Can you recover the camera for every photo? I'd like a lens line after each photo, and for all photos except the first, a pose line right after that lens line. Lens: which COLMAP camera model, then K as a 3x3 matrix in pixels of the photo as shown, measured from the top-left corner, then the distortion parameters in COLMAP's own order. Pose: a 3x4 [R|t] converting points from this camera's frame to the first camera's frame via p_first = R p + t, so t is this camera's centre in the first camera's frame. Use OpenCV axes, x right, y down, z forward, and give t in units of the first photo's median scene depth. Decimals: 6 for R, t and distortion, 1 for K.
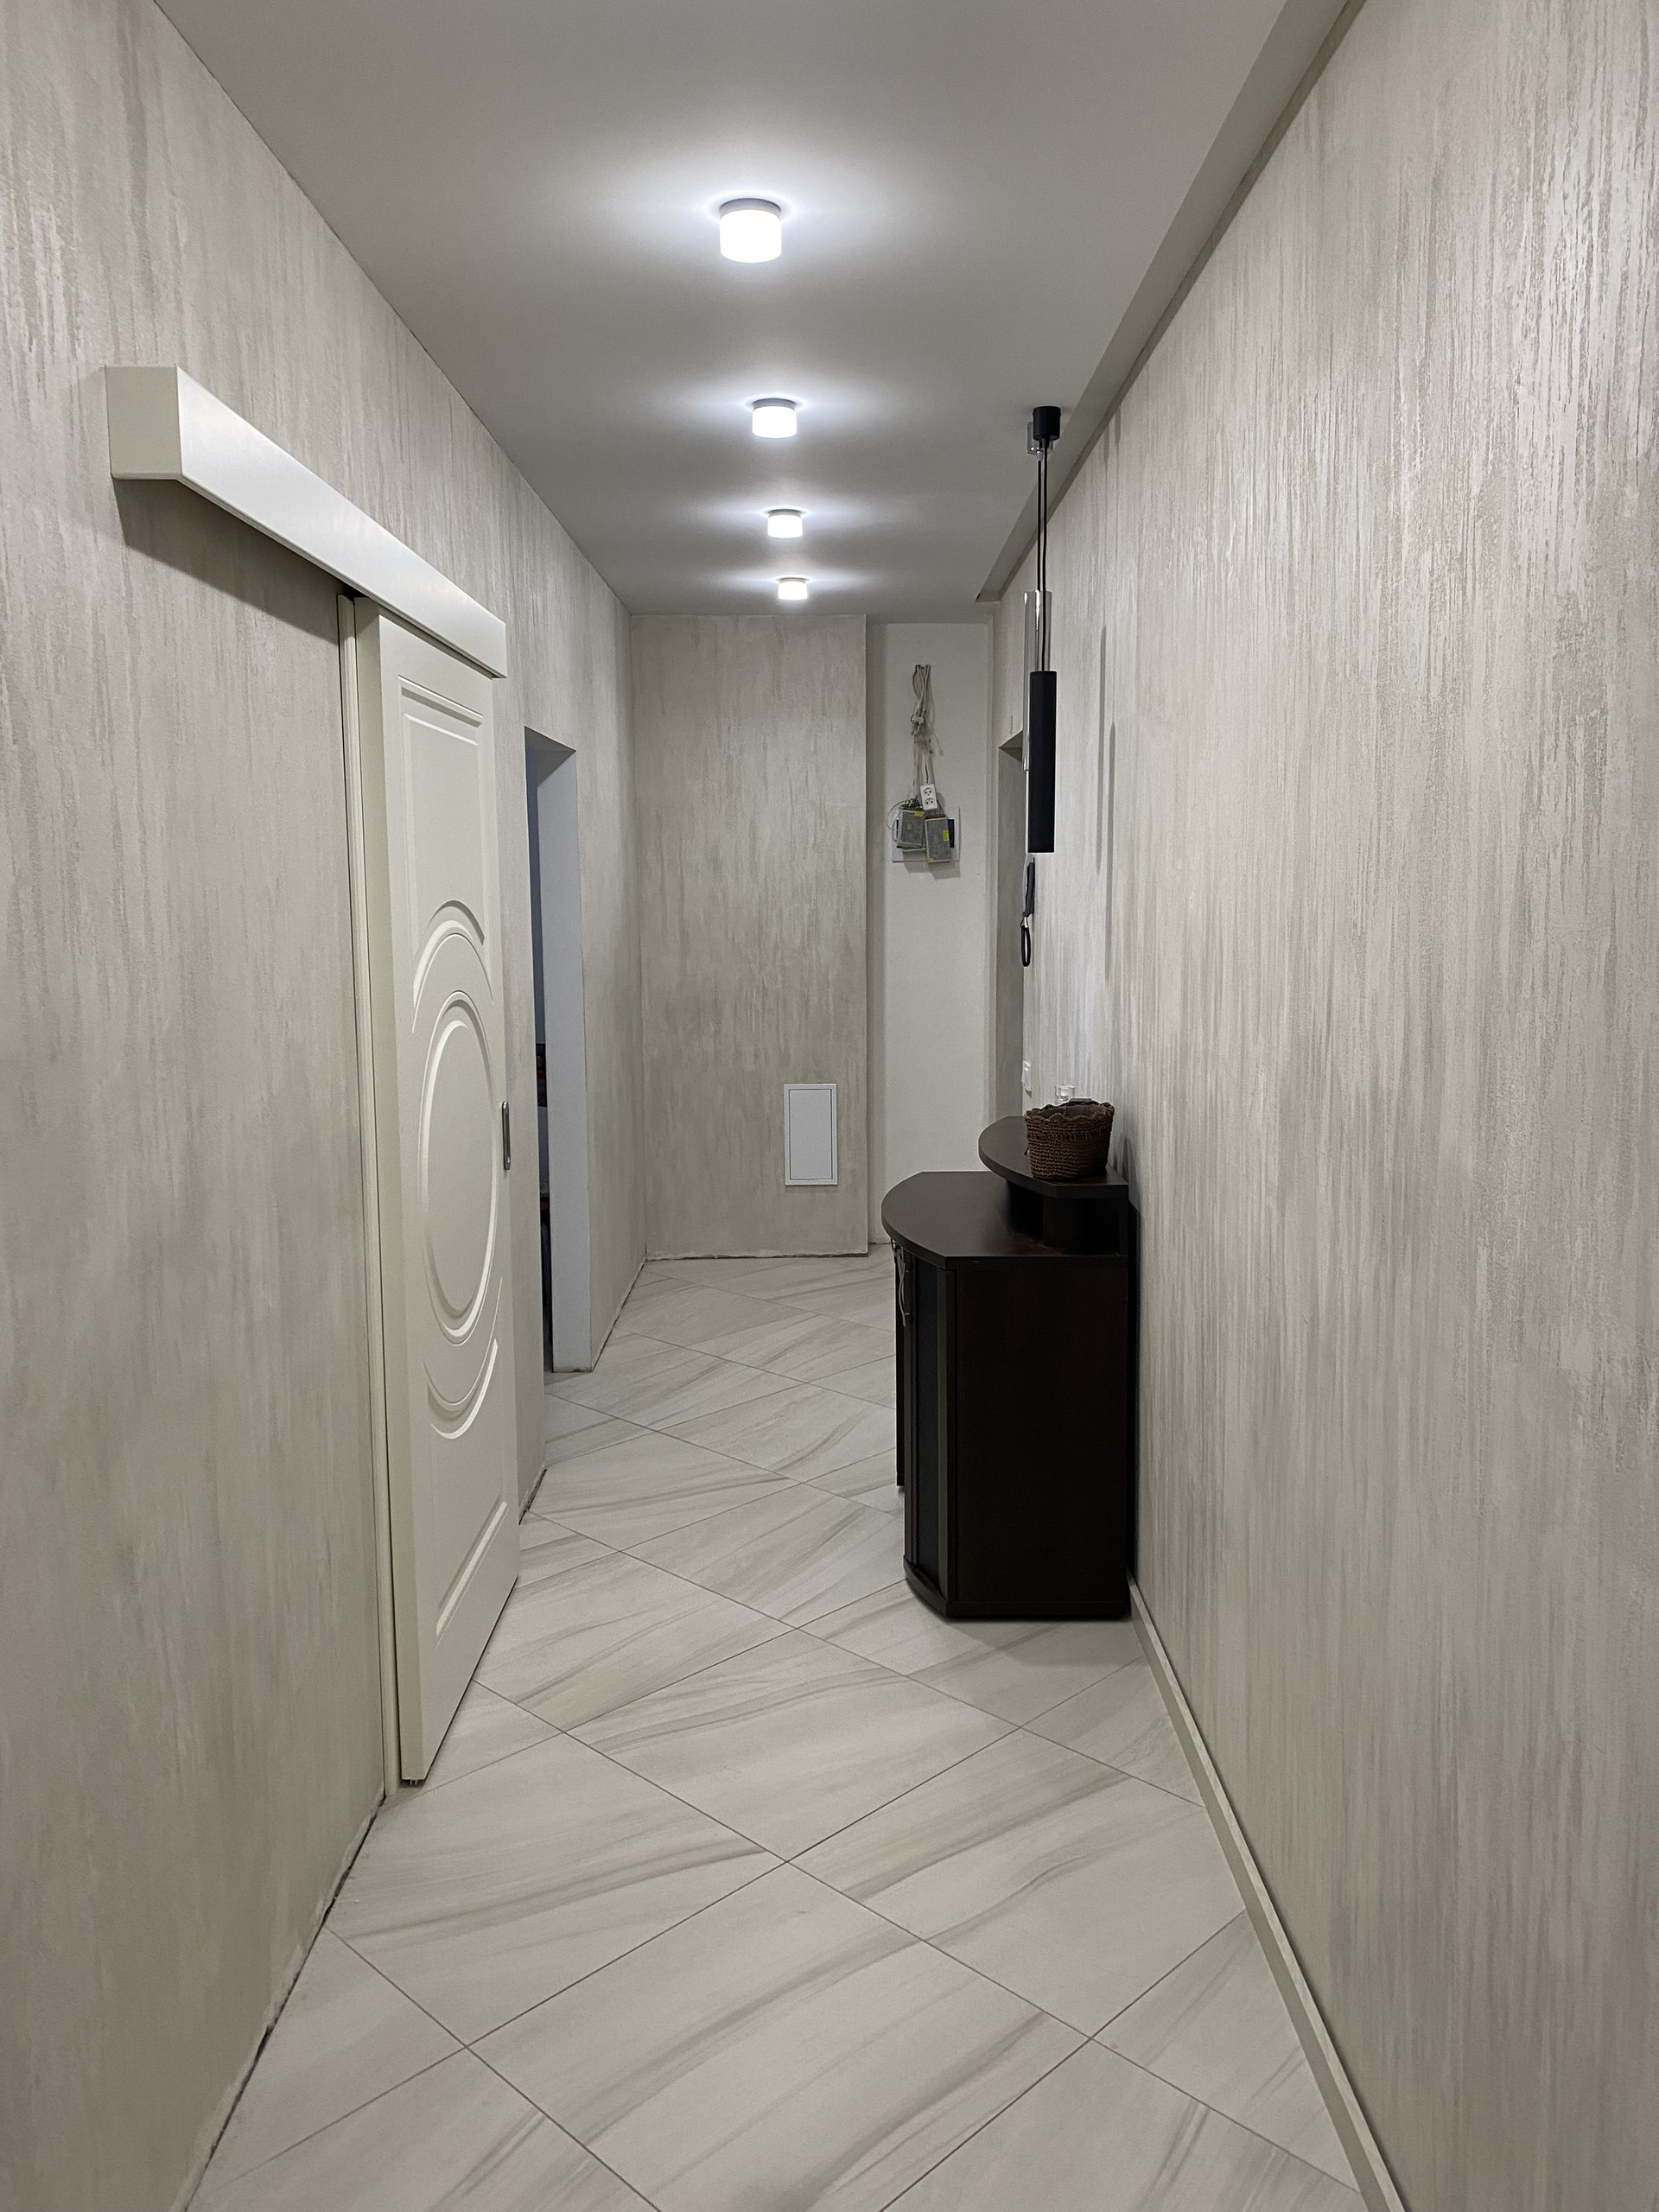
lens RADIAL K [[1673.5, 0, 872.3], [0, 1673.5, 1073.5], [0, 0, 1]] dist [0.003270, -0.001947]
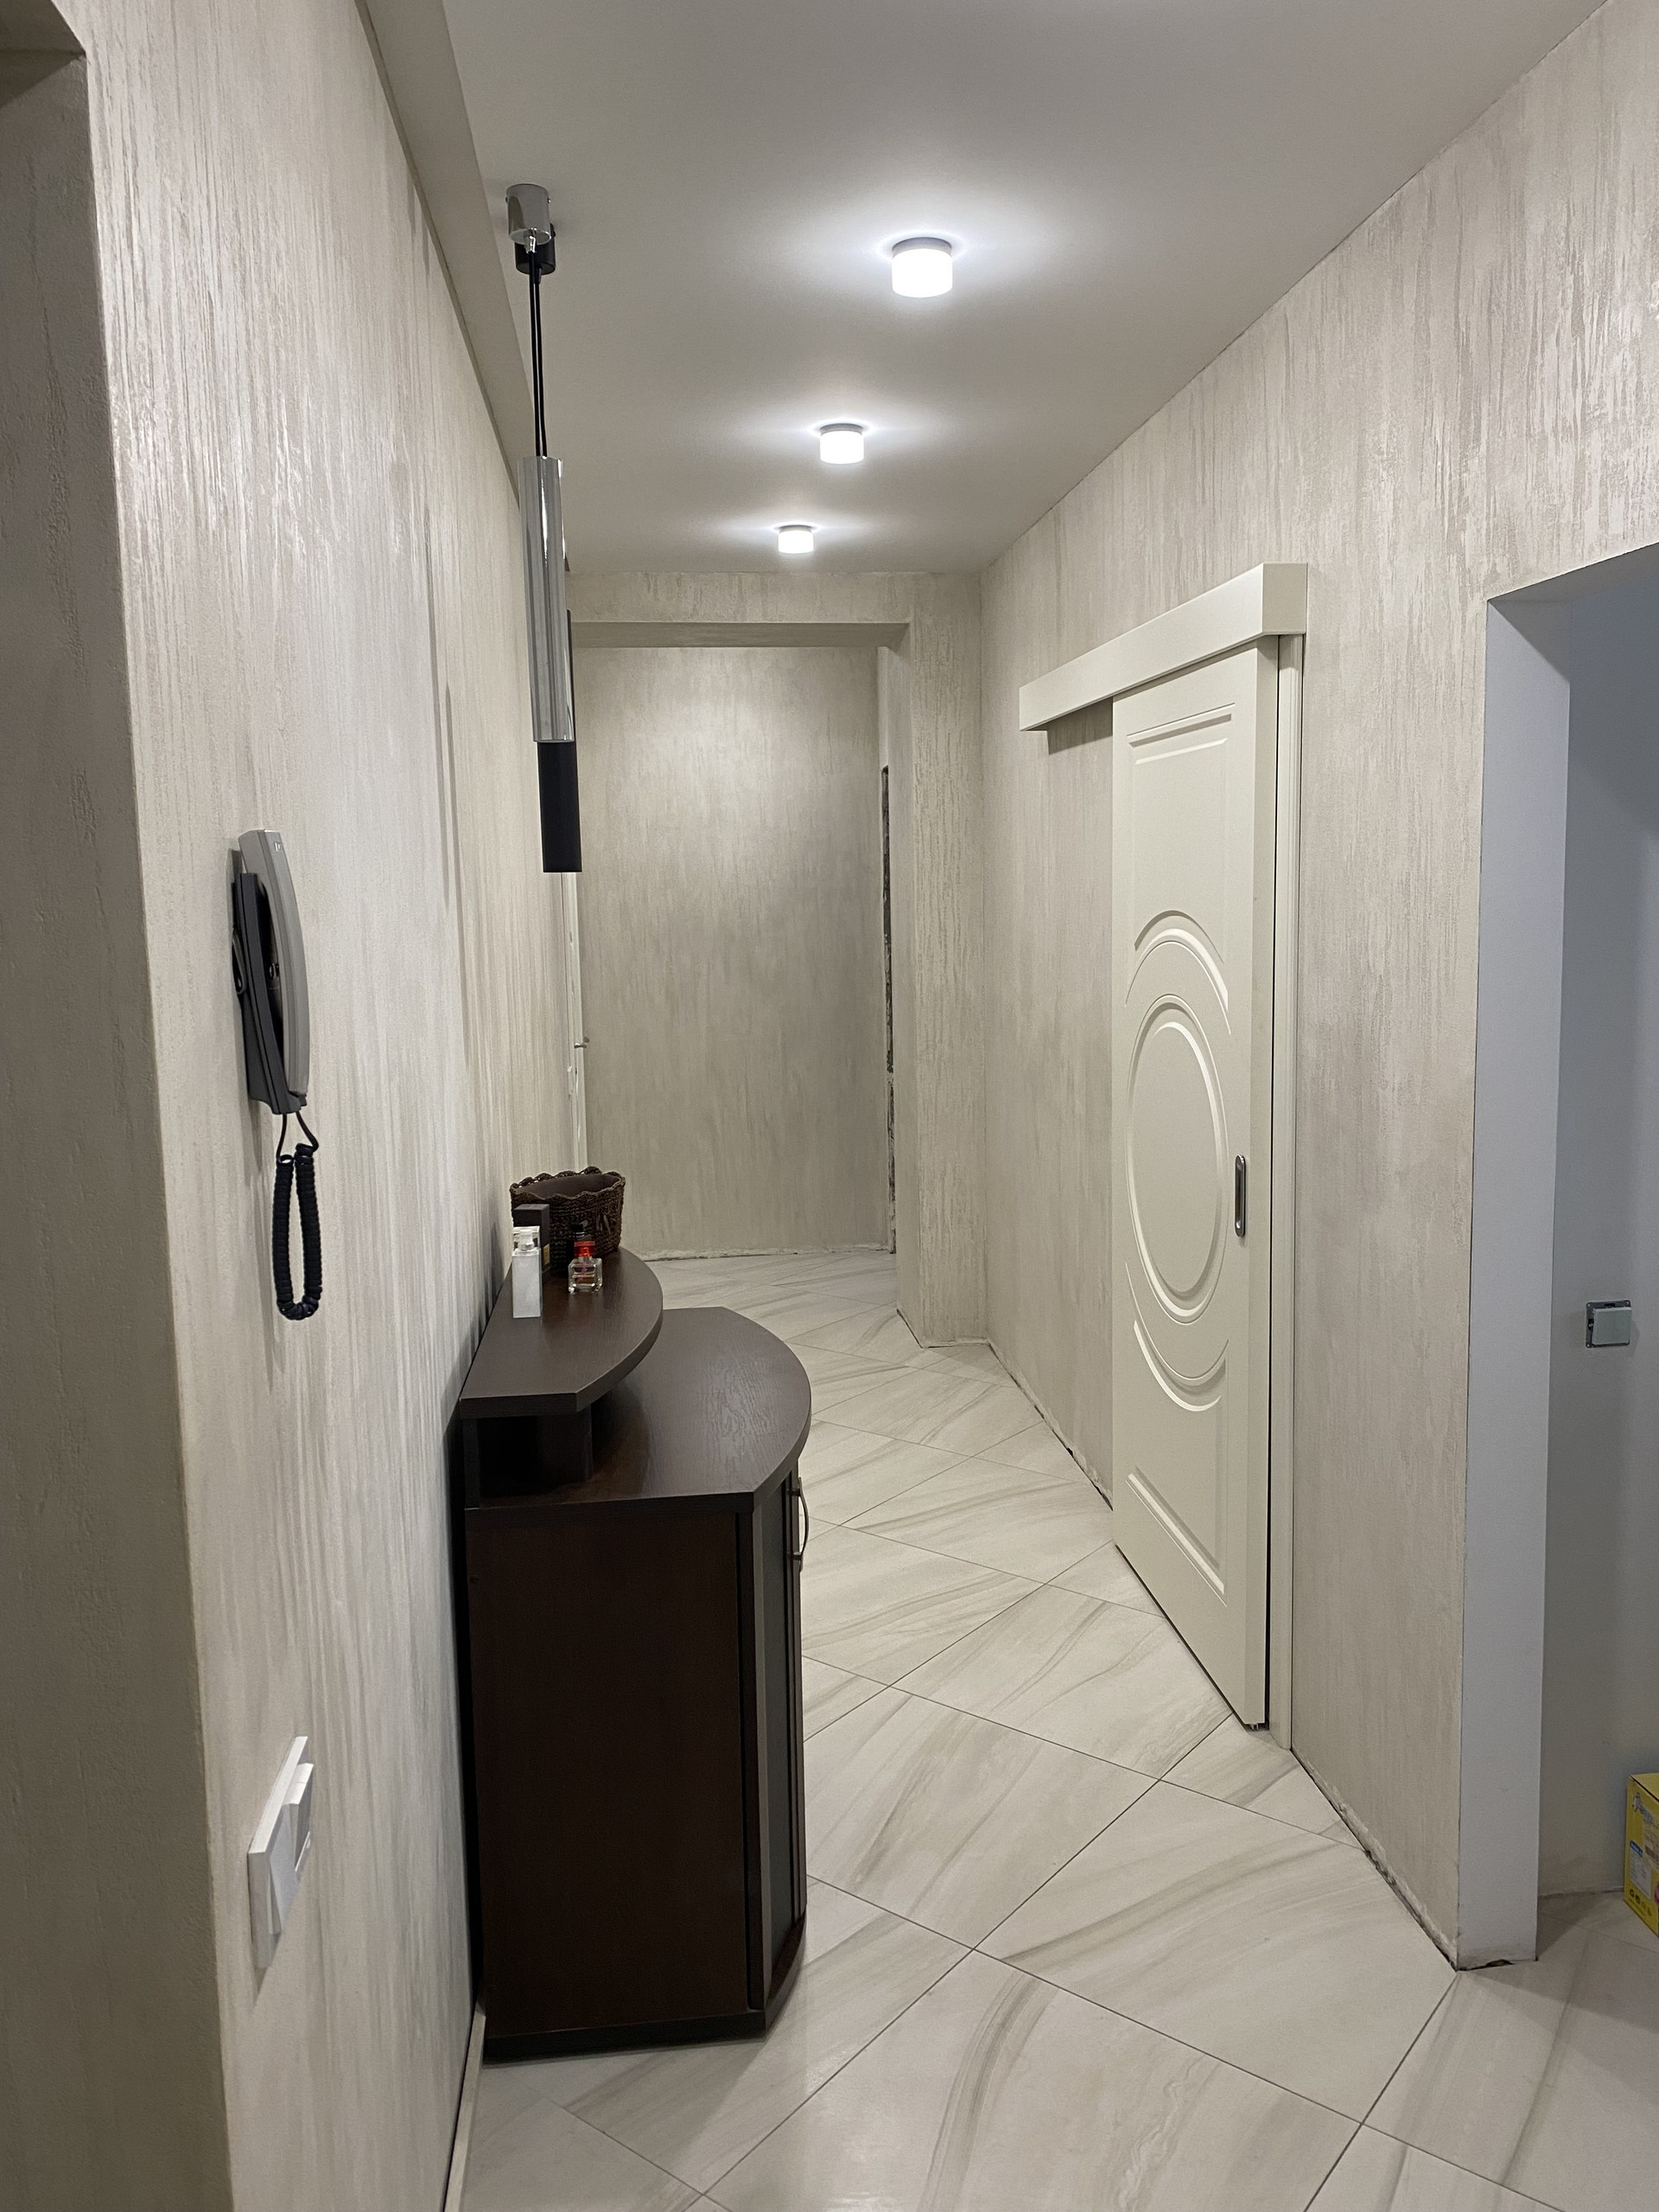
lens RADIAL K [[1673.5, 0, 872.3], [0, 1673.5, 1073.5], [0, 0, 1]] dist [0.003270, -0.001947]
pose [[-0.993669, 0.034029, -0.107070, 0.050398], [0.008334, 0.972726, 0.231809, -0.209966], [0.112038, 0.229449, -0.966851, 1.708689]]
